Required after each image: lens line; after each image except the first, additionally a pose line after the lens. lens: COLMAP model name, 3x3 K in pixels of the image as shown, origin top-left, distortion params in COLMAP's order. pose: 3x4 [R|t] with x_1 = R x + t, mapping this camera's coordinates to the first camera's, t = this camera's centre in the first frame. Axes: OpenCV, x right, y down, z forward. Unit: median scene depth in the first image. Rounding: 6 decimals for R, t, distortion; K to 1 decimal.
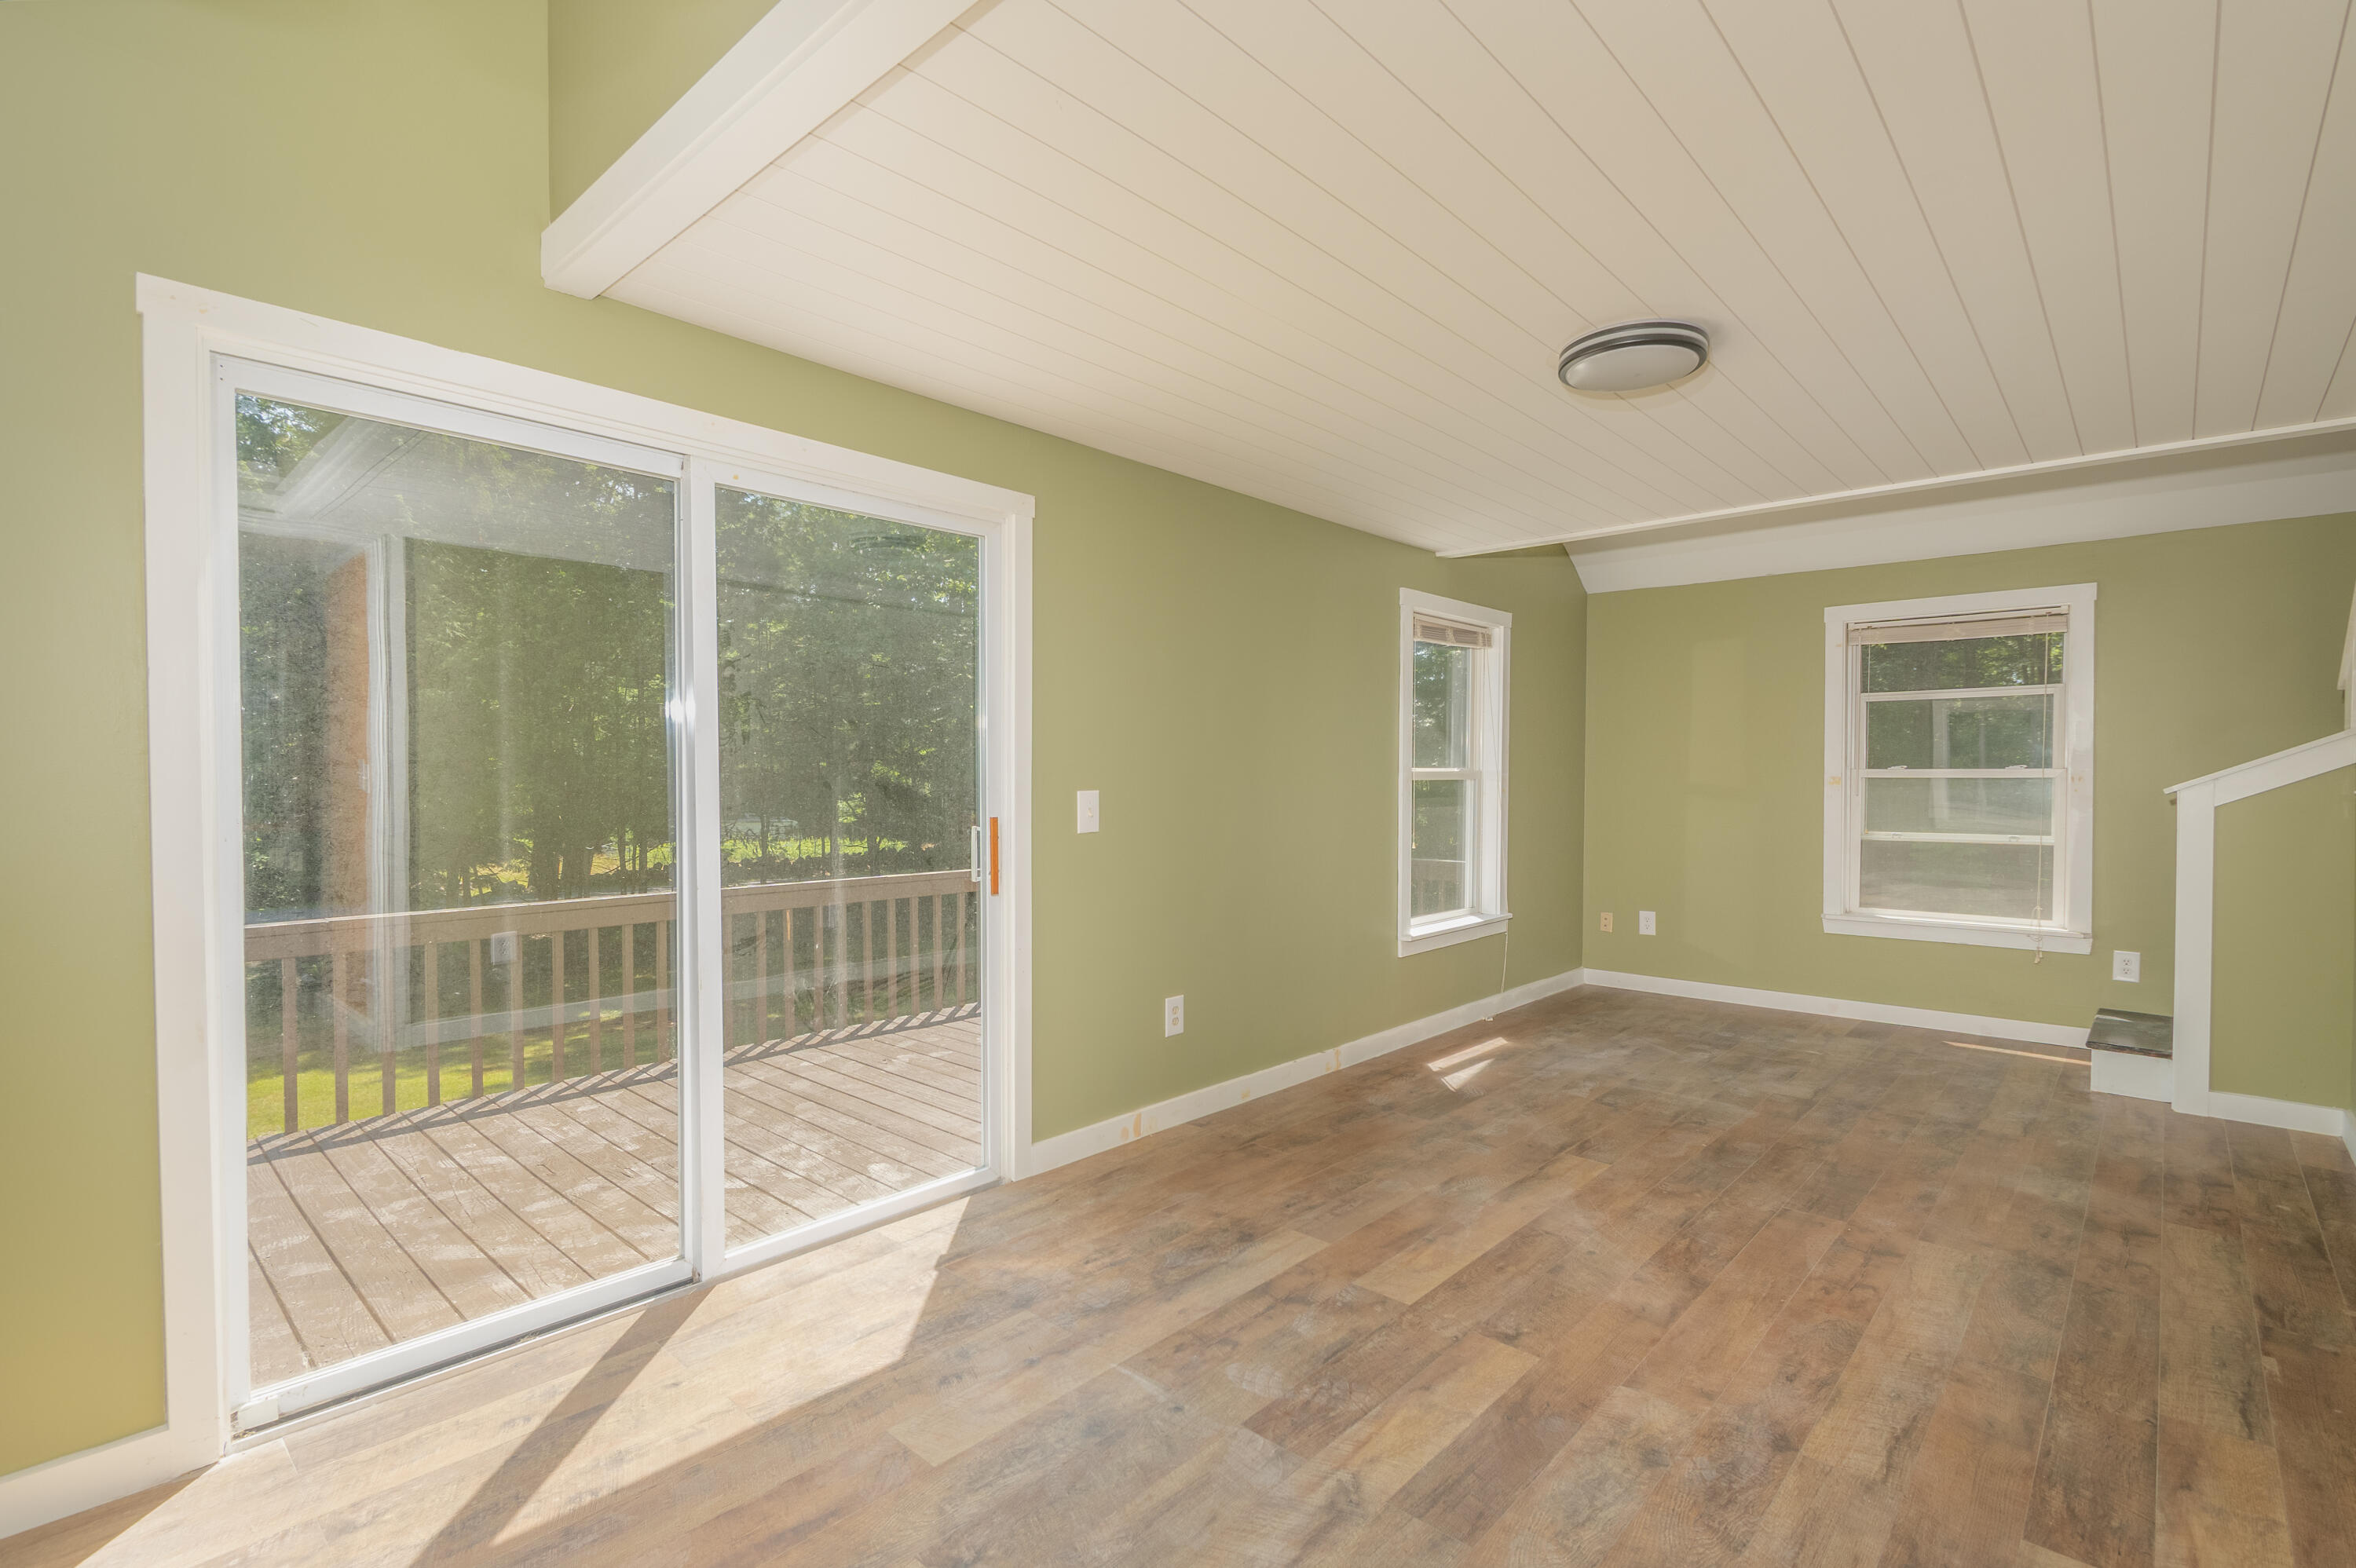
lens RADIAL K [[1107.8, 0, 1205.0], [0, 1107.8, 808.8], [0, 0, 1]] dist [0.012139, -0.007996]
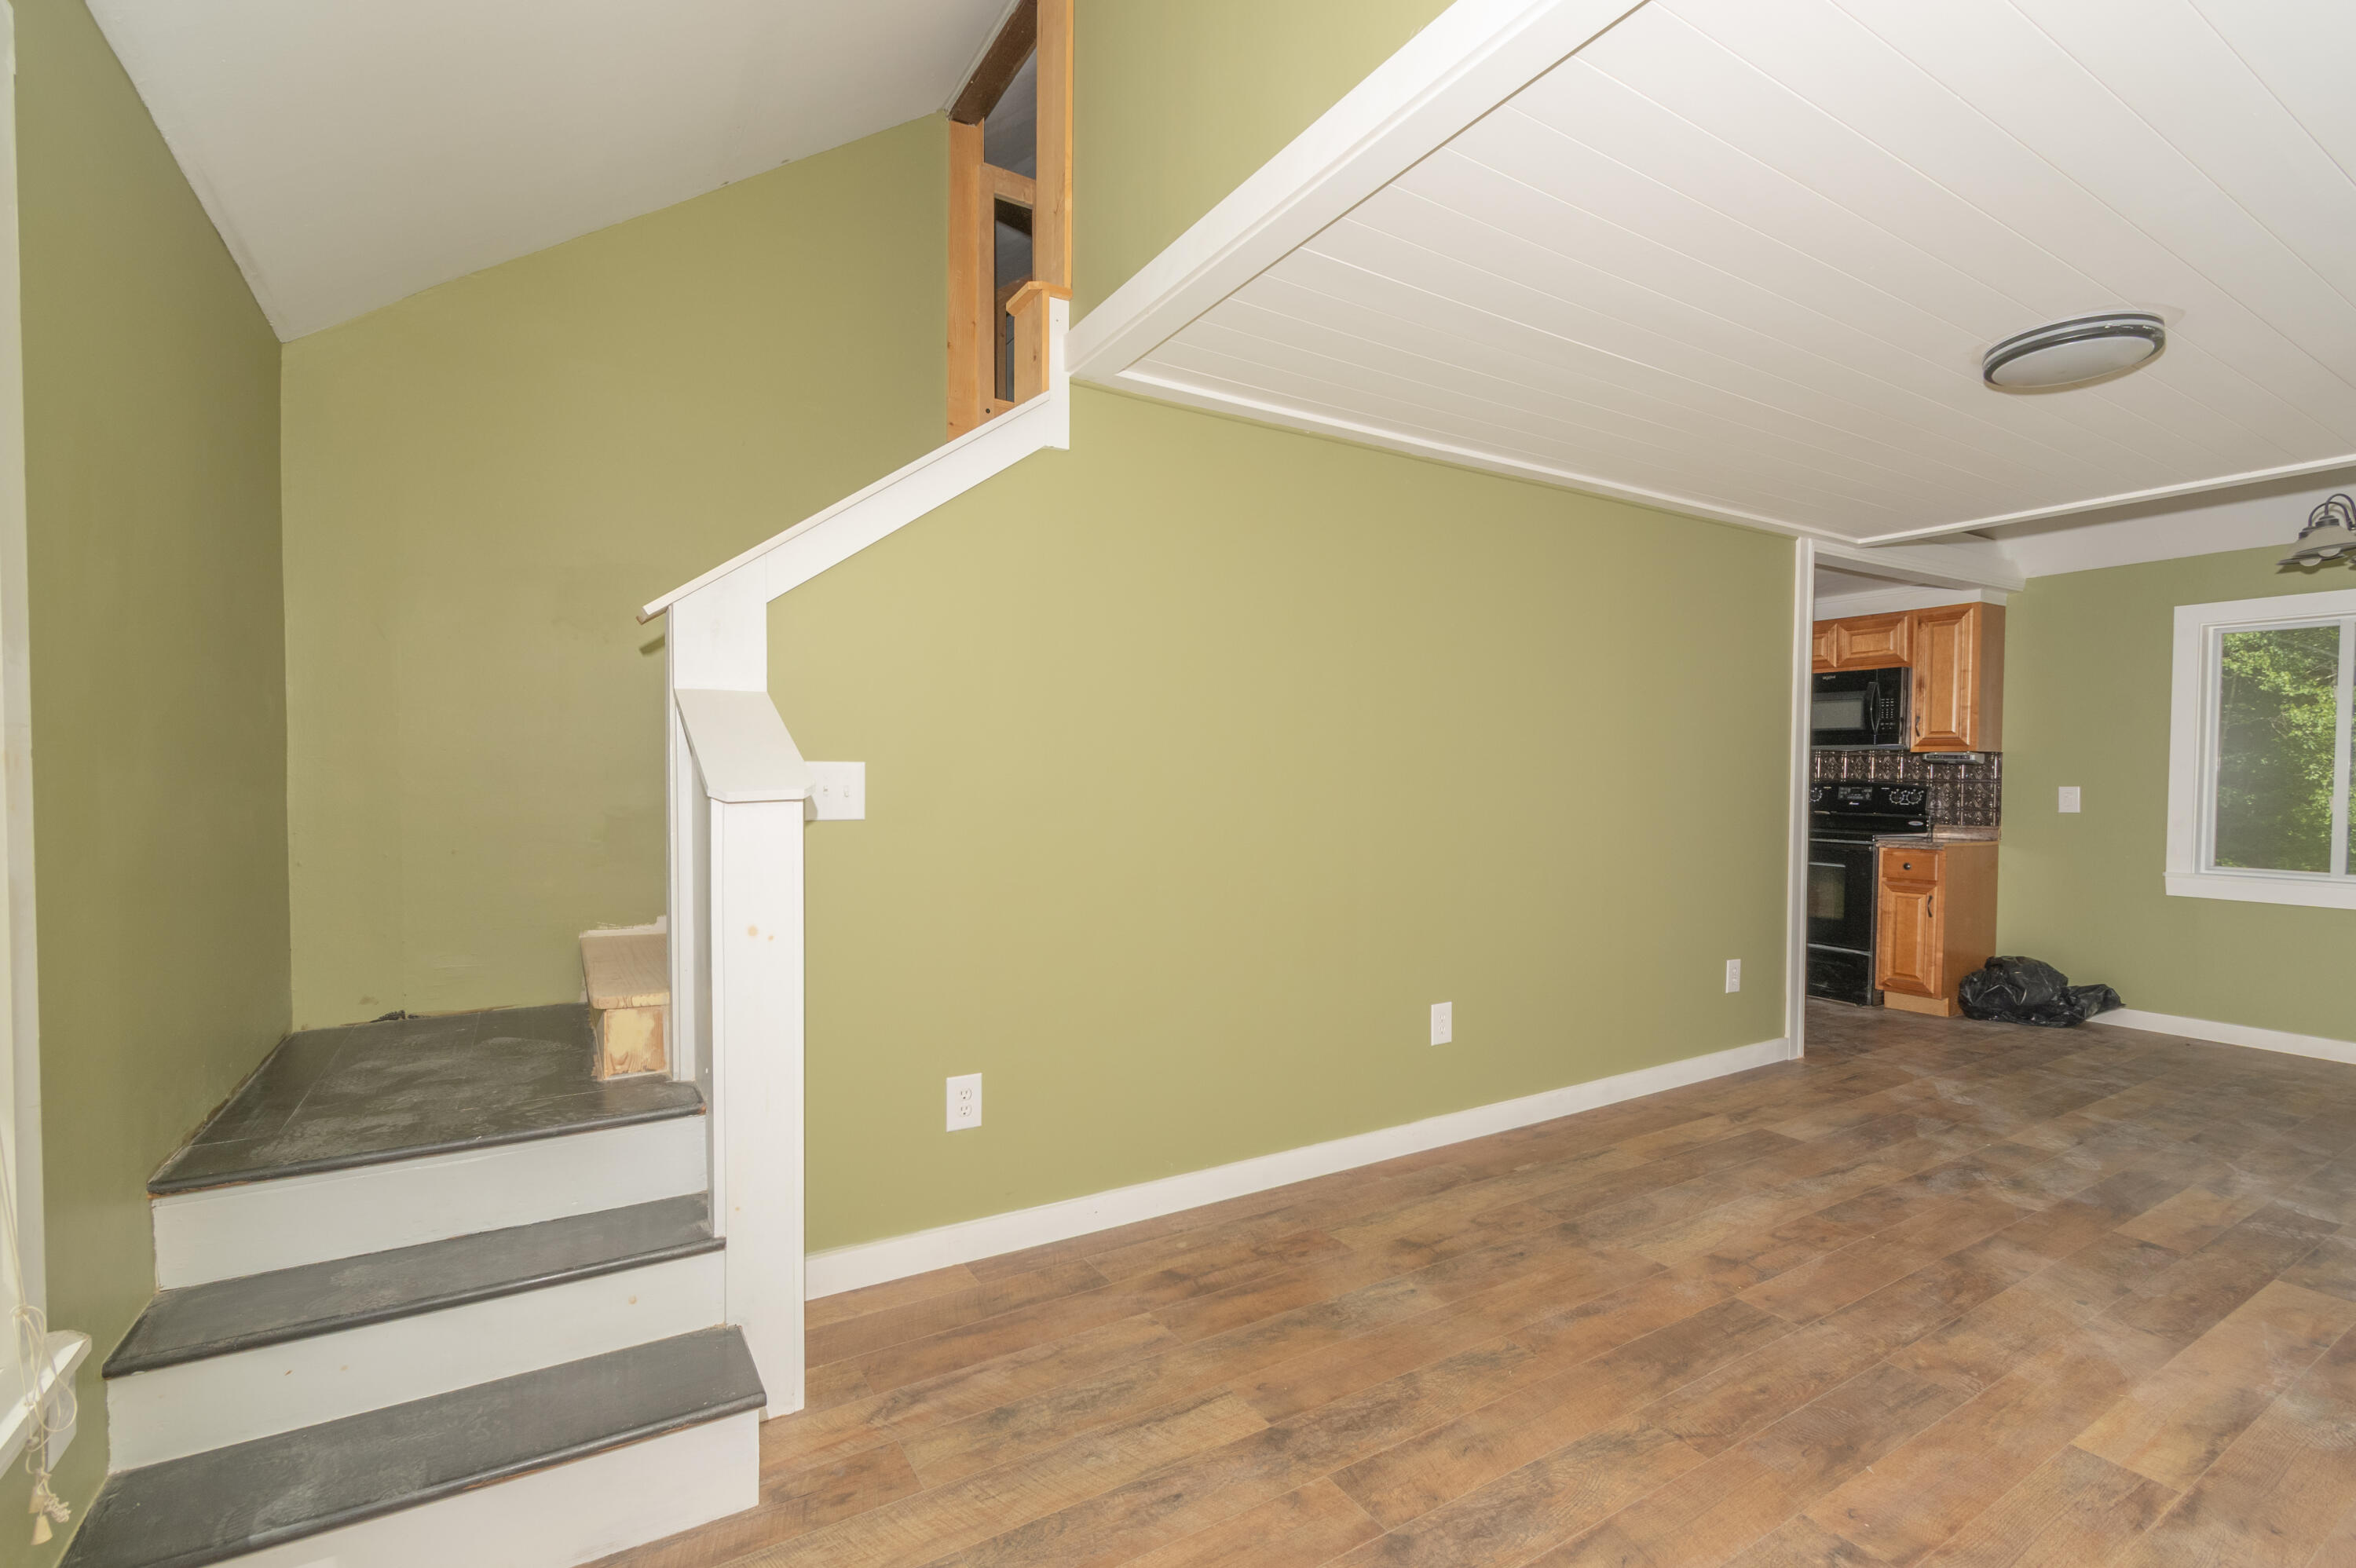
lens RADIAL K [[1107.8, 0, 1205.0], [0, 1107.8, 808.8], [0, 0, 1]] dist [0.012139, -0.007996]
pose [[-0.963956, -0.016800, 0.265529, 0.864383], [-0.001522, 0.998336, 0.057641, -0.052132], [-0.266056, 0.055160, -0.962378, 2.199650]]
